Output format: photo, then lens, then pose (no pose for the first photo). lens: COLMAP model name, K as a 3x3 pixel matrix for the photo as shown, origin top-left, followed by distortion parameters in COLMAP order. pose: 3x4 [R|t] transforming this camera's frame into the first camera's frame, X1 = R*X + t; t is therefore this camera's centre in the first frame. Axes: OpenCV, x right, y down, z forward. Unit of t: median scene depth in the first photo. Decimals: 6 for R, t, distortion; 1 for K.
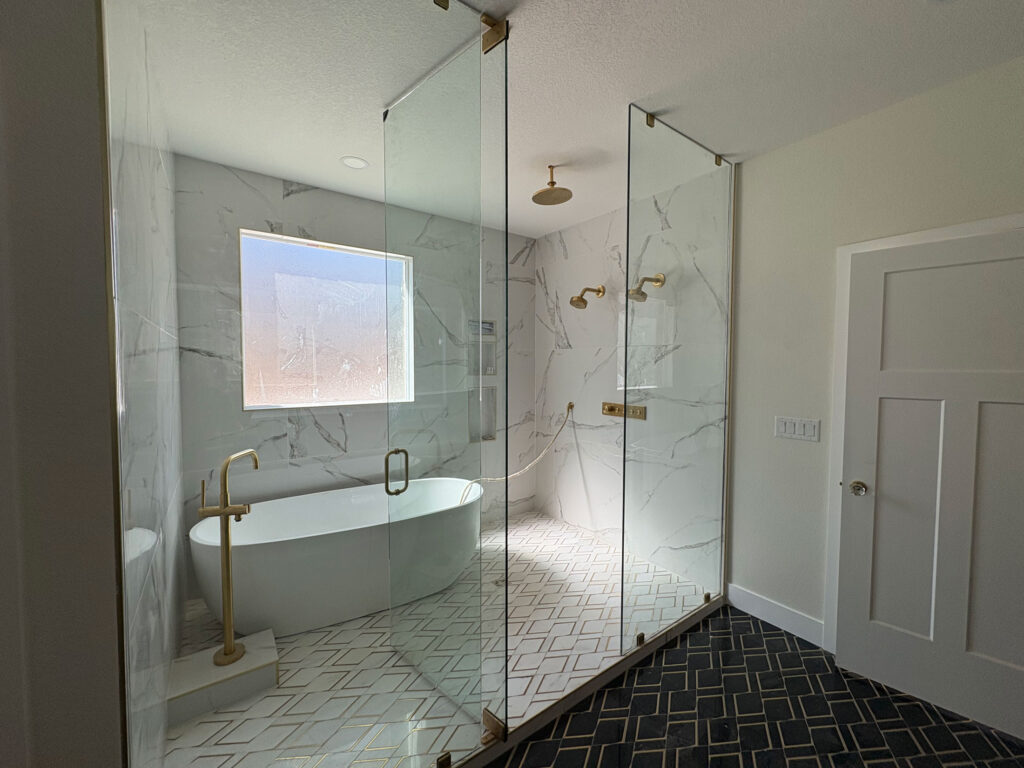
lens RADIAL K [[406.0, 0, 512.0], [0, 406.0, 384.0], [0, 0, 1]] dist [0.000555, -0.000022]
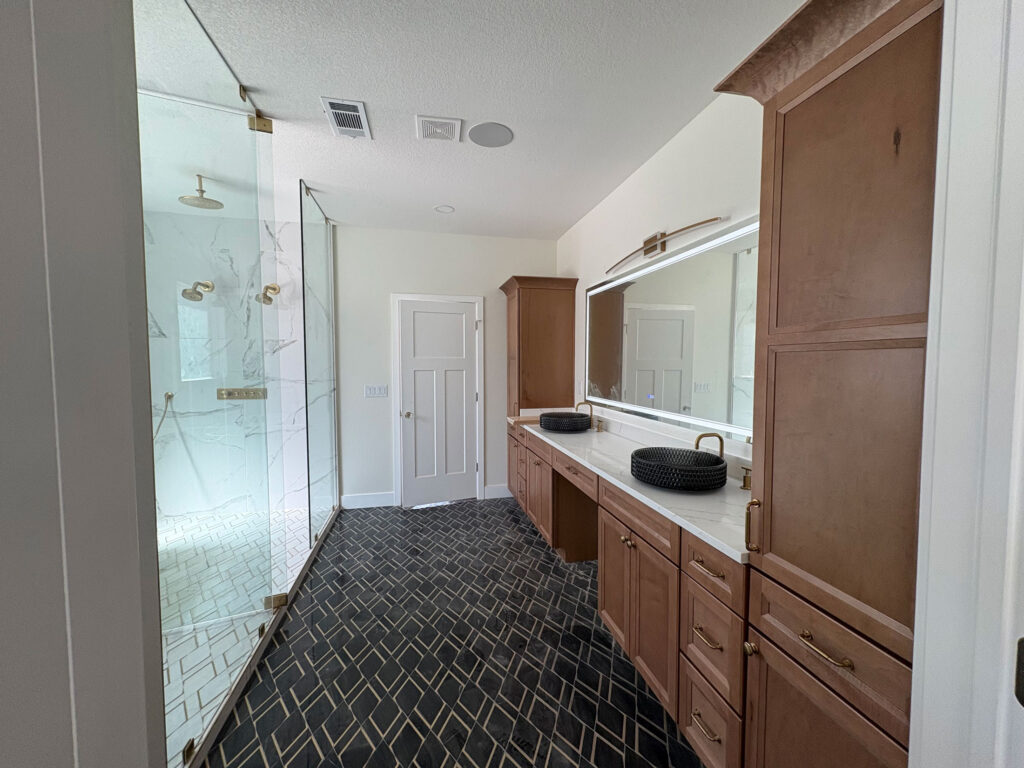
lens RADIAL K [[406.0, 0, 512.0], [0, 406.0, 384.0], [0, 0, 1]] dist [0.000555, -0.000022]
pose [[0.390137, -0.051778, 0.919300, -0.638376], [0.042997, 0.998353, 0.037983, 0.033861], [-0.919752, 0.024708, 0.391721, -0.222909]]
